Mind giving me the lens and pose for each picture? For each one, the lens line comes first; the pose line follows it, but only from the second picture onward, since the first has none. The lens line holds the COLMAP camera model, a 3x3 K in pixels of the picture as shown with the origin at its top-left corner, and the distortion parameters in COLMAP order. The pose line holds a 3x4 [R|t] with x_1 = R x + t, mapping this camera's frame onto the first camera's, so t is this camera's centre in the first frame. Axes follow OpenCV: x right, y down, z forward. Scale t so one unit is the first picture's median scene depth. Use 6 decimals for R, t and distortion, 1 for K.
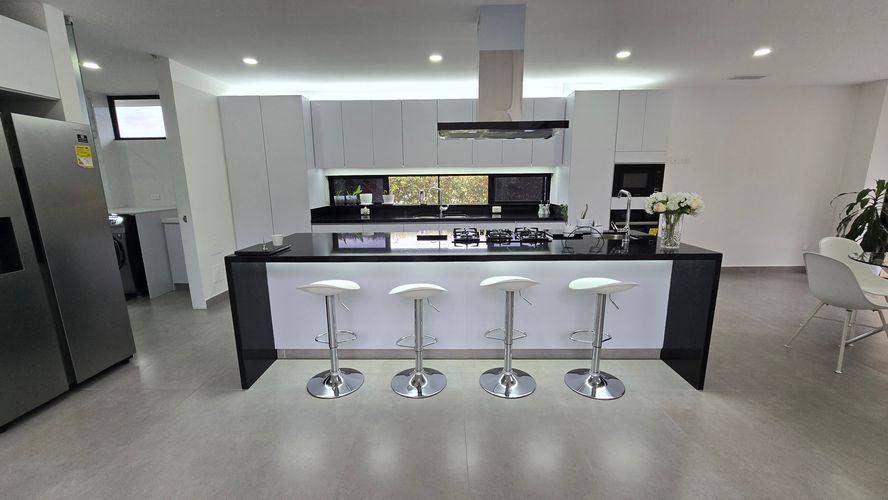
lens RADIAL K [[363.6, 0, 442.5], [0, 363.6, 258.1], [0, 0, 1]] dist [-0.000134, -0.000275]
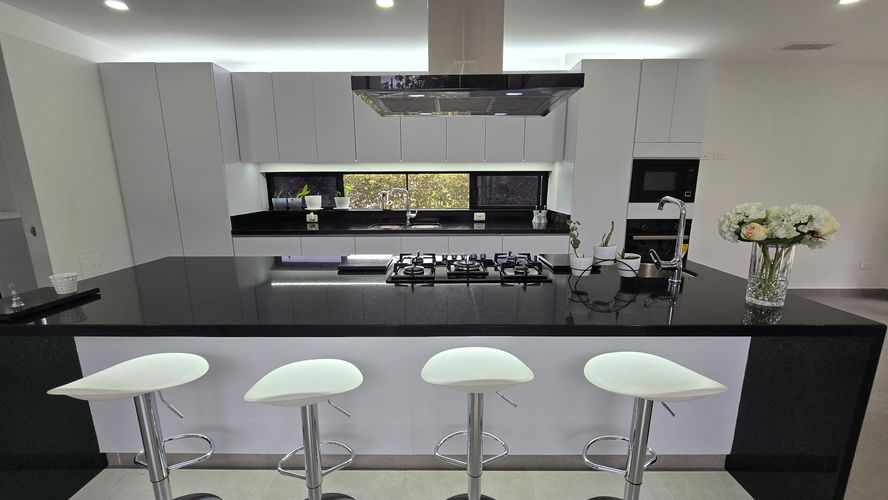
lens RADIAL K [[363.6, 0, 442.5], [0, 363.6, 258.1], [0, 0, 1]] dist [-0.000134, -0.000275]
pose [[0.999927, 0.004211, 0.011347, 0.065802], [-0.004237, 0.999988, 0.002252, -0.049973], [-0.011338, -0.002300, 0.999933, 0.234405]]
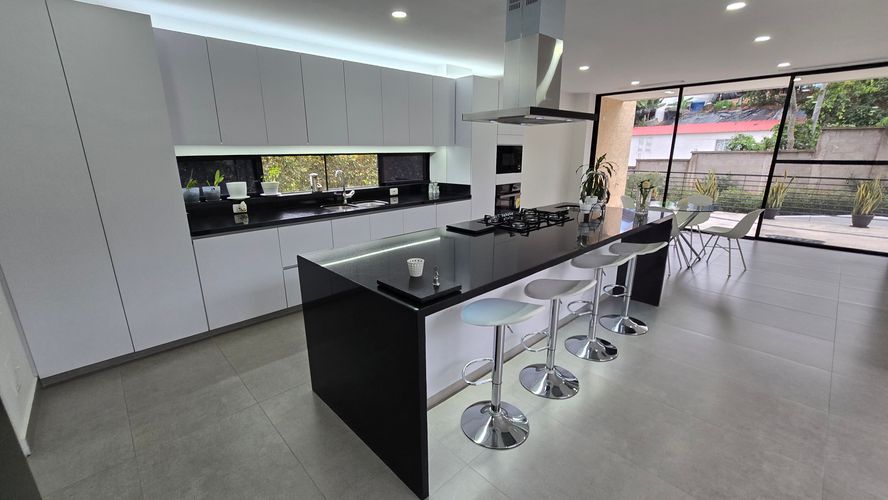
lens RADIAL K [[368.1, 0, 436.4], [0, 368.1, 254.4], [0, 0, 1]] dist [-0.001402, -0.000096]
pose [[0.721600, -0.185386, 0.667028, -0.468541], [0.142150, 0.982627, 0.119321, -0.080056], [-0.677560, 0.008716, 0.735416, 0.258951]]
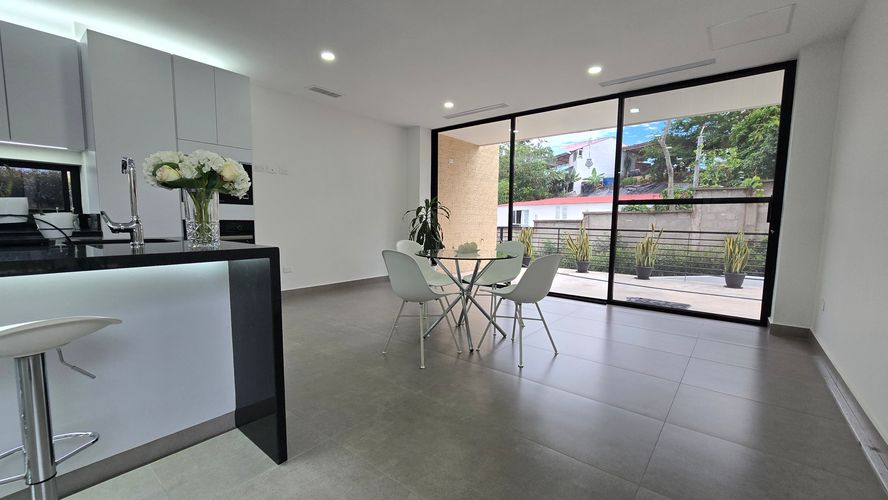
lens RADIAL K [[363.6, 0, 442.5], [0, 363.6, 258.1], [0, 0, 1]] dist [-0.000134, -0.000275]
pose [[0.619890, -0.063903, 0.782082, 0.206854], [0.140950, 0.989535, -0.030866, 0.032357], [-0.771926, 0.129368, 0.622411, 0.170915]]
